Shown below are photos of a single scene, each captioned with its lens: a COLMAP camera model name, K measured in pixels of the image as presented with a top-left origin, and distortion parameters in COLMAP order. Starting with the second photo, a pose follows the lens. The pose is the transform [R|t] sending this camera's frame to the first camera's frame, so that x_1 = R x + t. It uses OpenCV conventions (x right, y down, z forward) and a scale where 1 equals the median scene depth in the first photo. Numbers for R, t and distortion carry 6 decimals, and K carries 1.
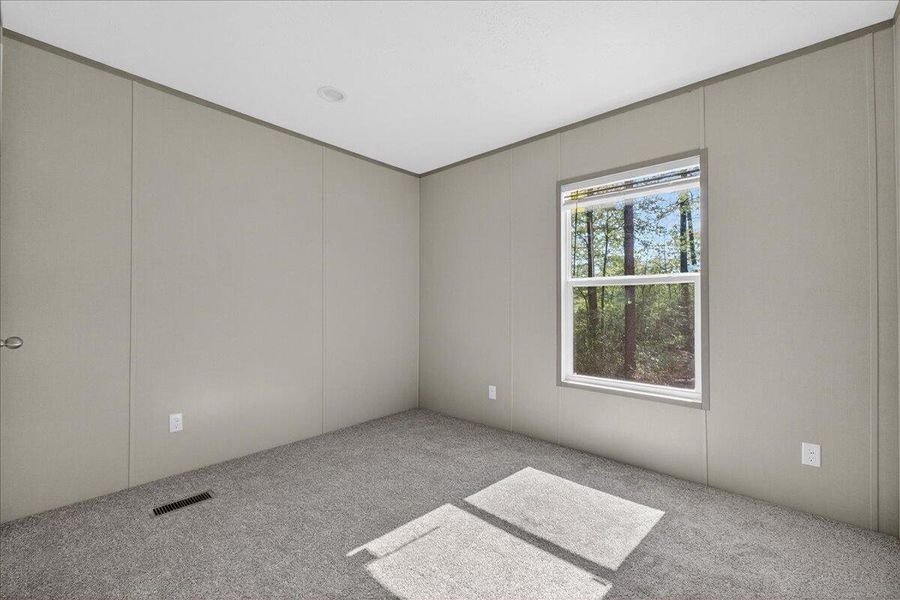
lens RADIAL K [[379.8, 0, 438.8], [0, 379.8, 296.7], [0, 0, 1]] dist [0.000458, 0.000041]
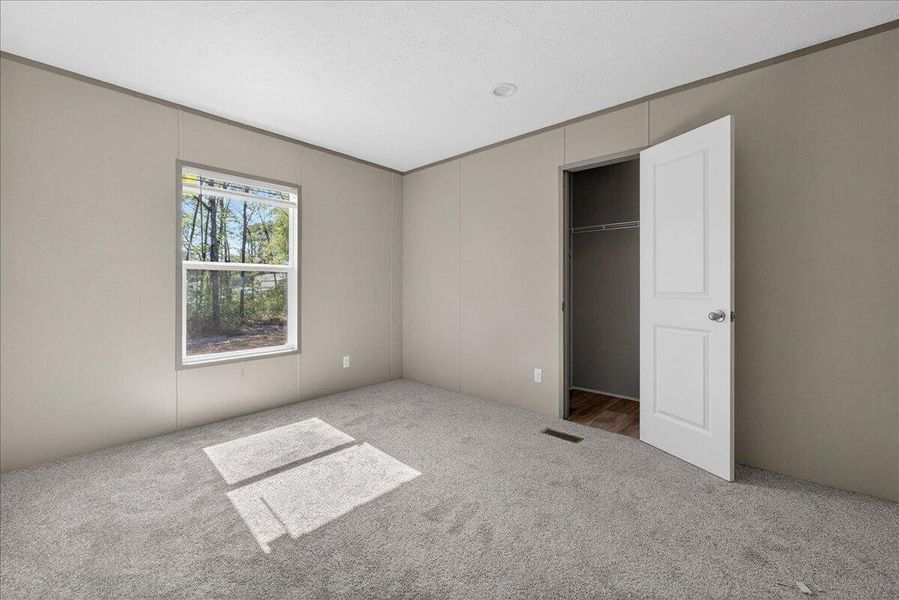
lens RADIAL K [[379.4, 0, 438.3], [0, 379.4, 296.7], [0, 0, 1]] dist [0.000458, 0.000041]
pose [[-0.009163, -0.019683, 0.999764, -0.736920], [-0.011057, 0.999747, 0.019582, 0.022383], [-0.999897, -0.010875, -0.009378, 0.384157]]
